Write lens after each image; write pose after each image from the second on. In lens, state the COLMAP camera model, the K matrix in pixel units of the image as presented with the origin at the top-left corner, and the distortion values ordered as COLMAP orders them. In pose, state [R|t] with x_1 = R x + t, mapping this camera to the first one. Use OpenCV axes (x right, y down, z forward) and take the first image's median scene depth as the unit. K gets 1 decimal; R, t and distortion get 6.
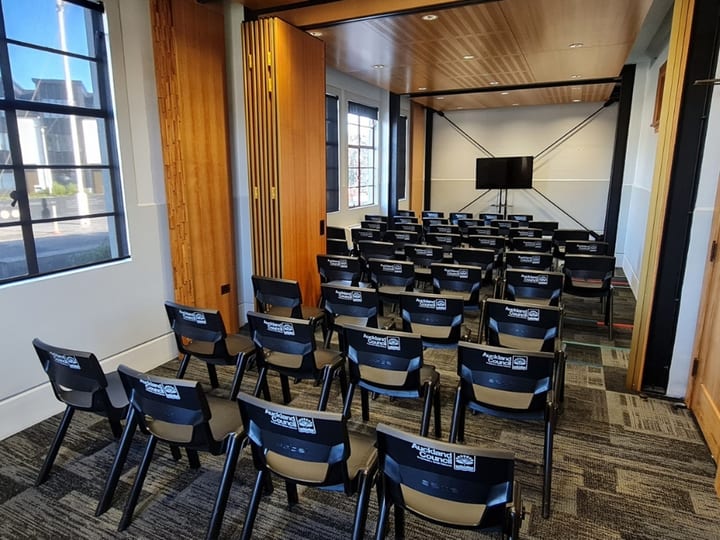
lens RADIAL K [[454.7, 0, 360.0], [0, 454.7, 270.0], [0, 0, 1]] dist [-0.002573, -0.000883]
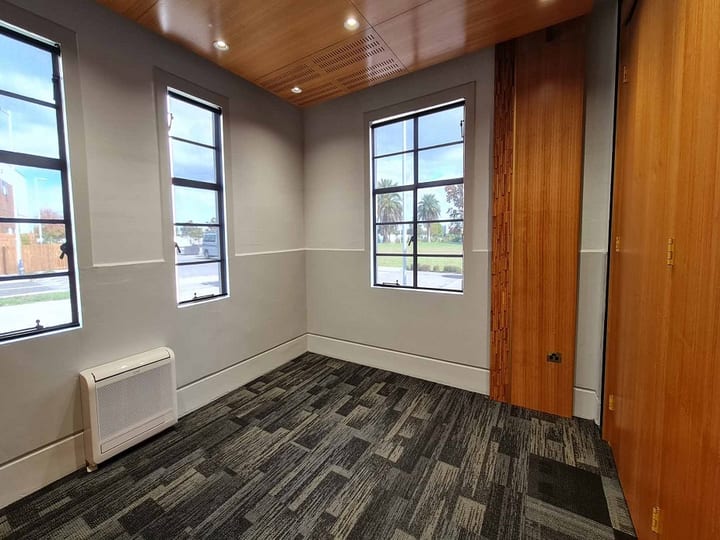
lens RADIAL K [[454.7, 0, 360.0], [0, 454.7, 270.0], [0, 0, 1]] dist [-0.002573, -0.000883]
pose [[-0.324899, 0.079919, -0.942366, 0.678423], [-0.182384, 0.972425, 0.145348, -0.193757], [0.927996, 0.219096, -0.301364, 1.000150]]
